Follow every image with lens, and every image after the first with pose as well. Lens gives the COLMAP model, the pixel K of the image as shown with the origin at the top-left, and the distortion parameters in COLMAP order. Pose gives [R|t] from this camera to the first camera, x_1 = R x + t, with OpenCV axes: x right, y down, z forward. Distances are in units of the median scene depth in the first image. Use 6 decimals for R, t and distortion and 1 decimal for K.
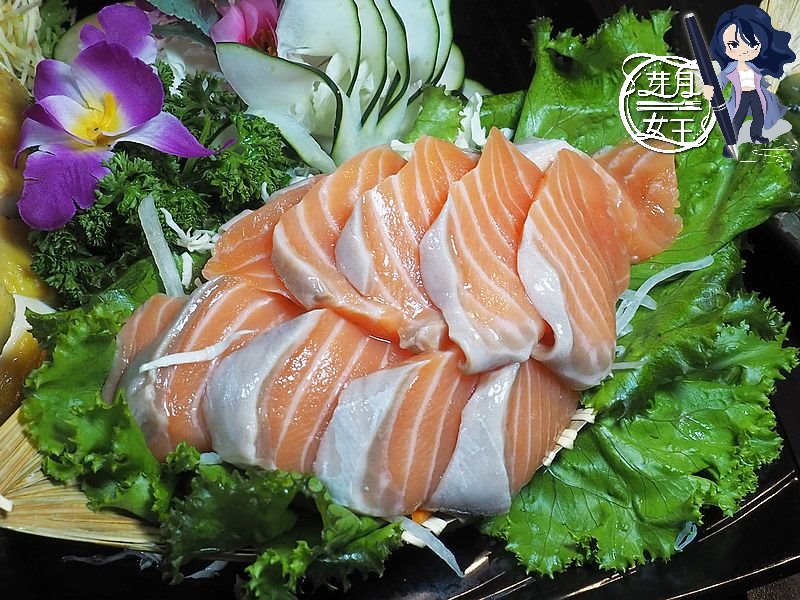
lens RADIAL K [[1158.8, 0, 400.1], [0, 1158.8, 296.4], [0, 0, 1]] dist [-0.019402, 0.000000]
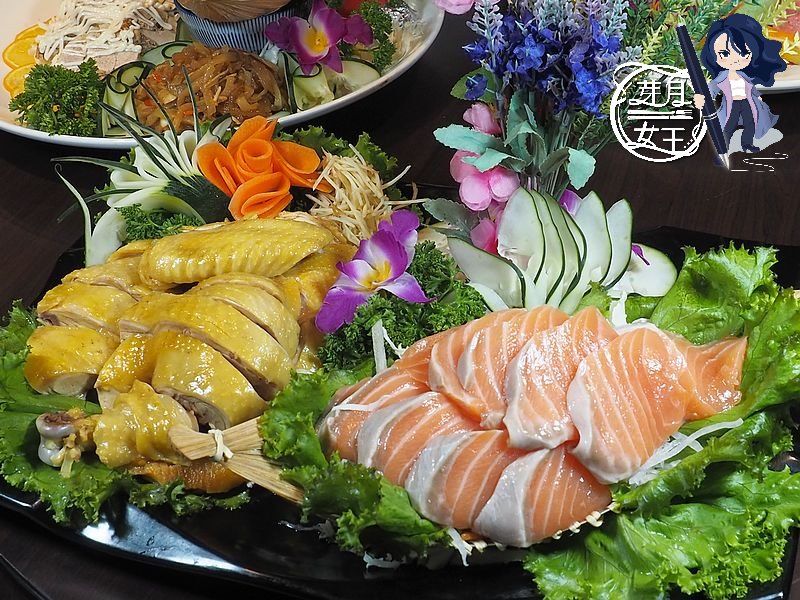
lens RADIAL K [[1158.8, 0, 399.6], [0, 1158.8, 301.6], [0, 0, 1]] dist [-0.019402, 0.000000]
pose [[0.876788, 0.117662, -0.466260, 0.622406], [-0.211424, 0.965184, -0.154009, 0.147513], [0.431906, 0.233612, 0.871139, -0.462598]]
